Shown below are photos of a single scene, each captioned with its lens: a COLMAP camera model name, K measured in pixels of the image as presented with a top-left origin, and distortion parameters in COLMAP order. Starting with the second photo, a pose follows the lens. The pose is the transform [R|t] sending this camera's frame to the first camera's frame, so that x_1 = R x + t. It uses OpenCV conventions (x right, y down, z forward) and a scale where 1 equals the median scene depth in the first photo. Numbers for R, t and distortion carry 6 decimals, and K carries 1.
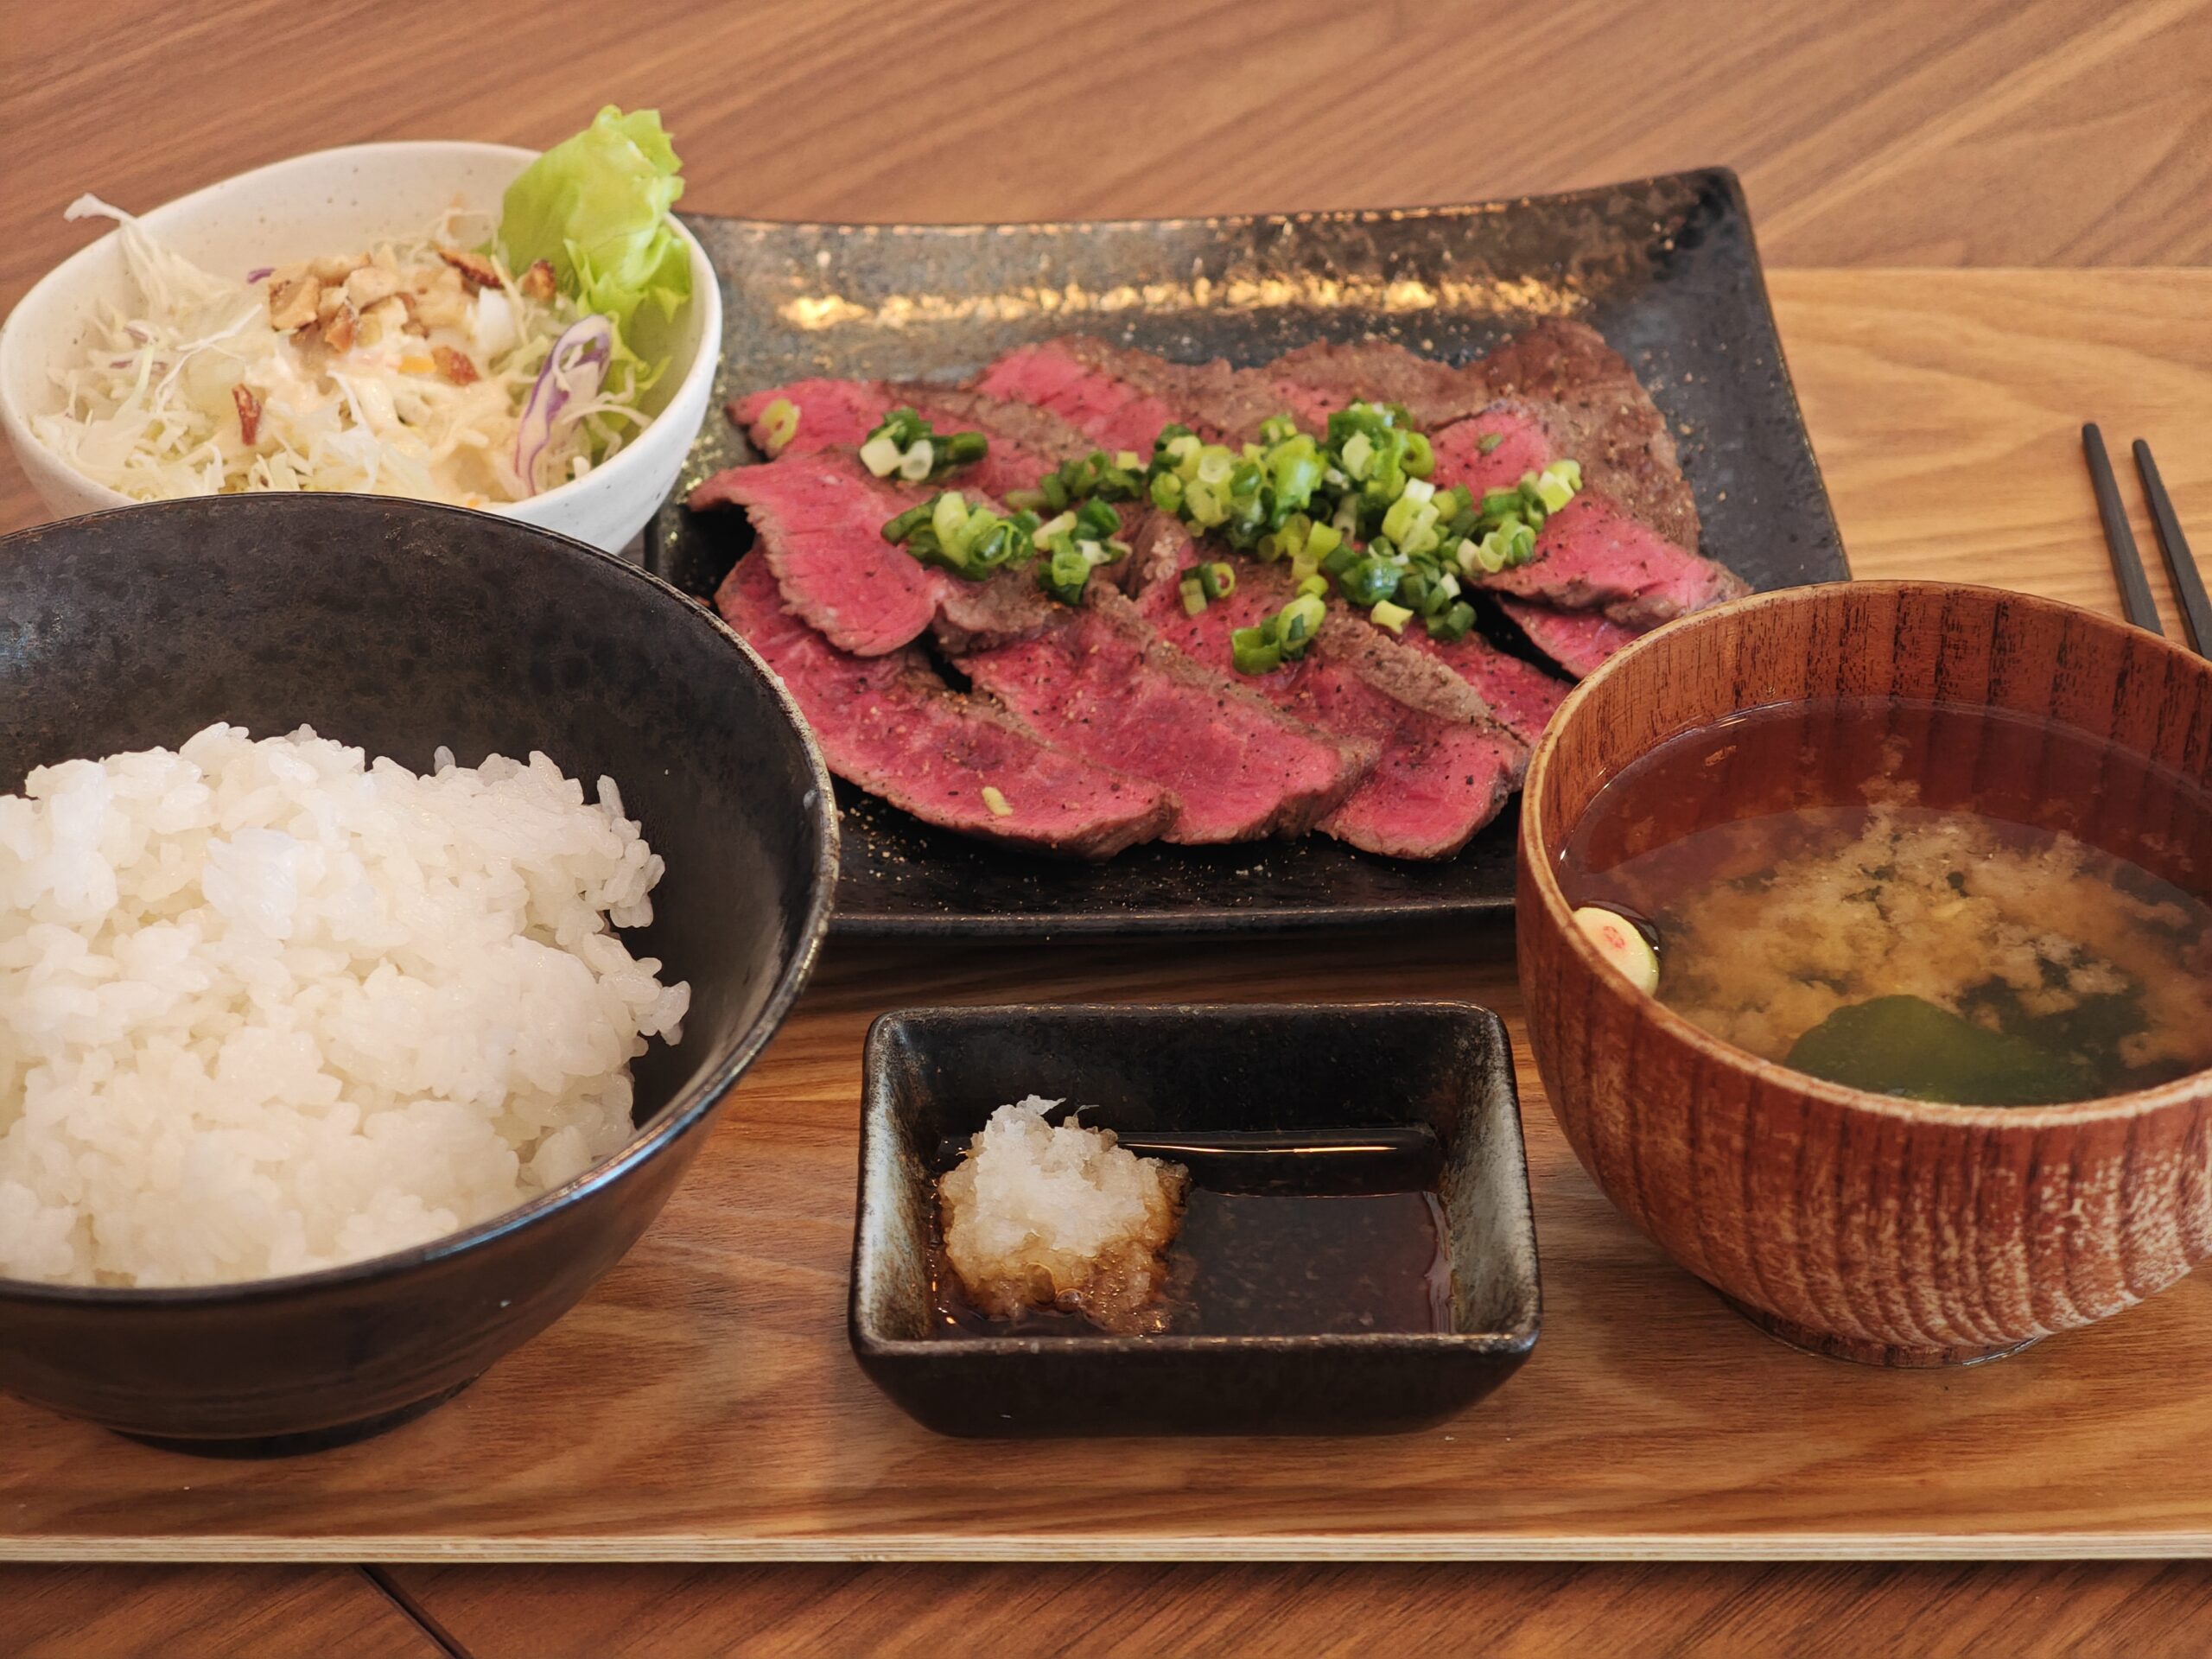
lens RADIAL K [[4833.5, 0, 1106.0], [0, 4833.5, 829.5], [0, 0, 1]] dist [0.825485, -0.089600]
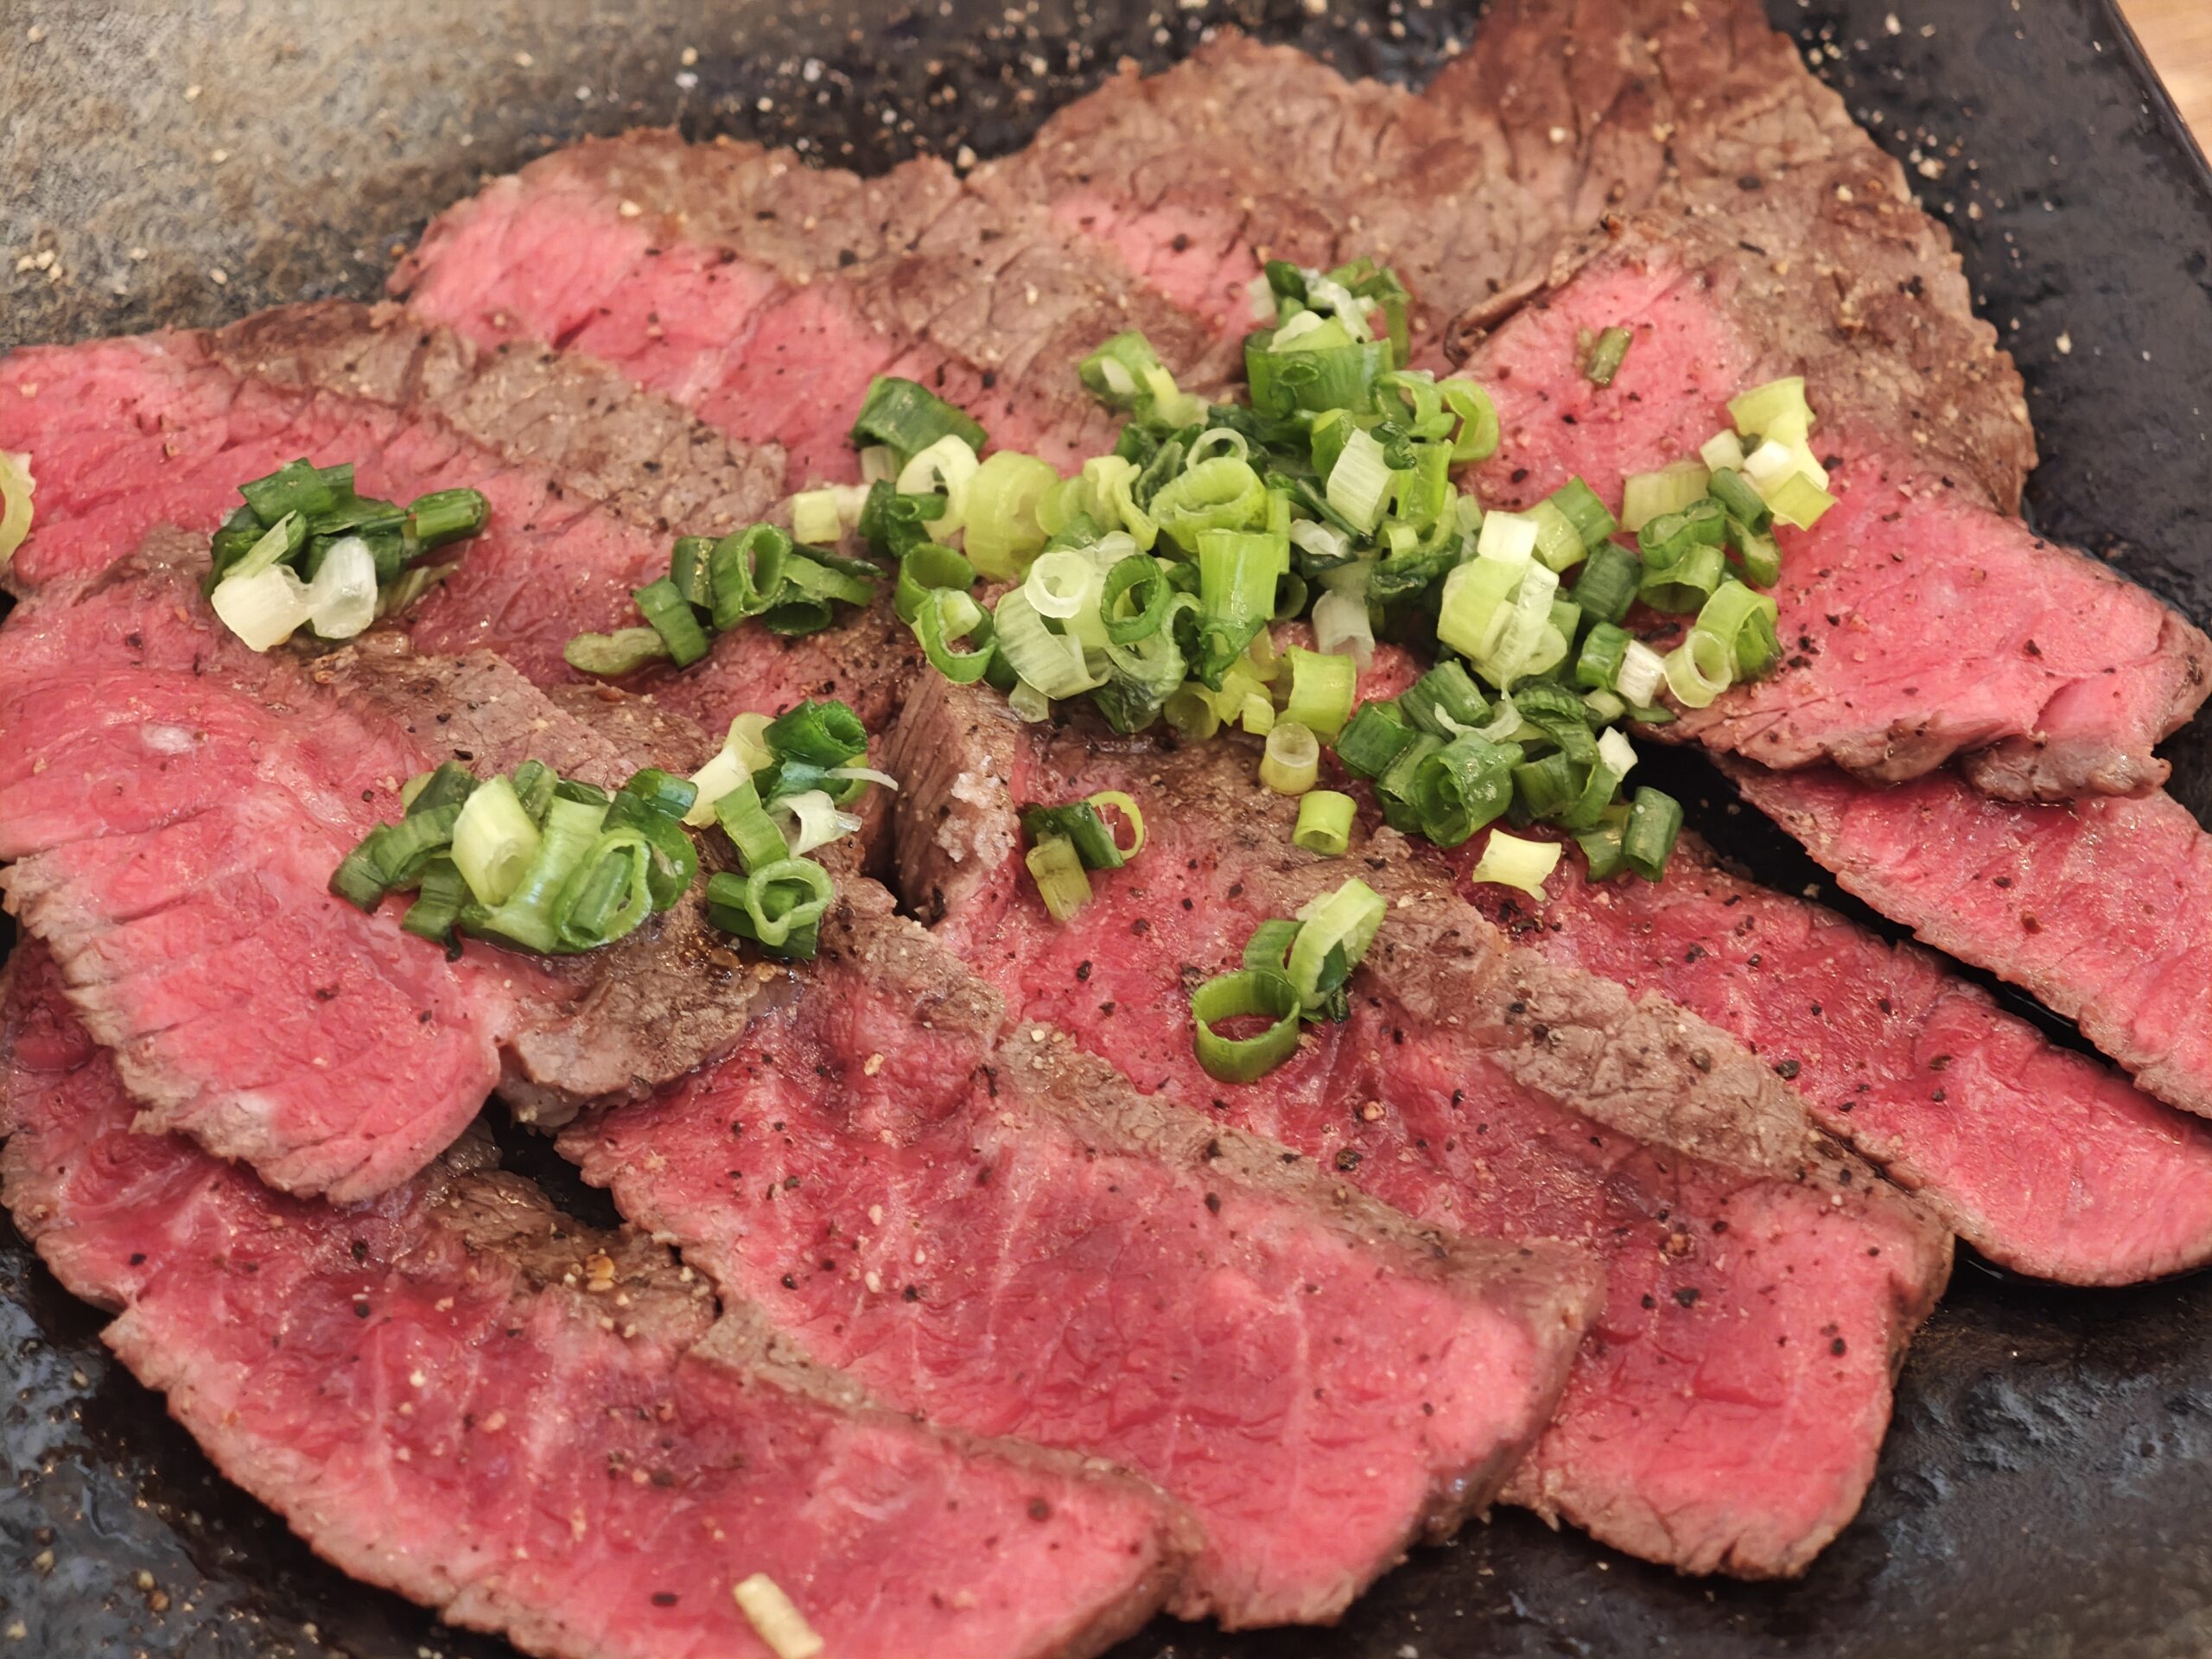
lens RADIAL K [[4821.3, 0, 1106.0], [0, 4821.3, 829.5], [0, 0, 1]] dist [0.281742, -0.323323]
pose [[0.970830, -0.193618, 0.141428, -0.039750], [0.141074, 0.938204, 0.316026, -0.192523], [-0.193877, -0.286856, 0.938150, 0.592315]]
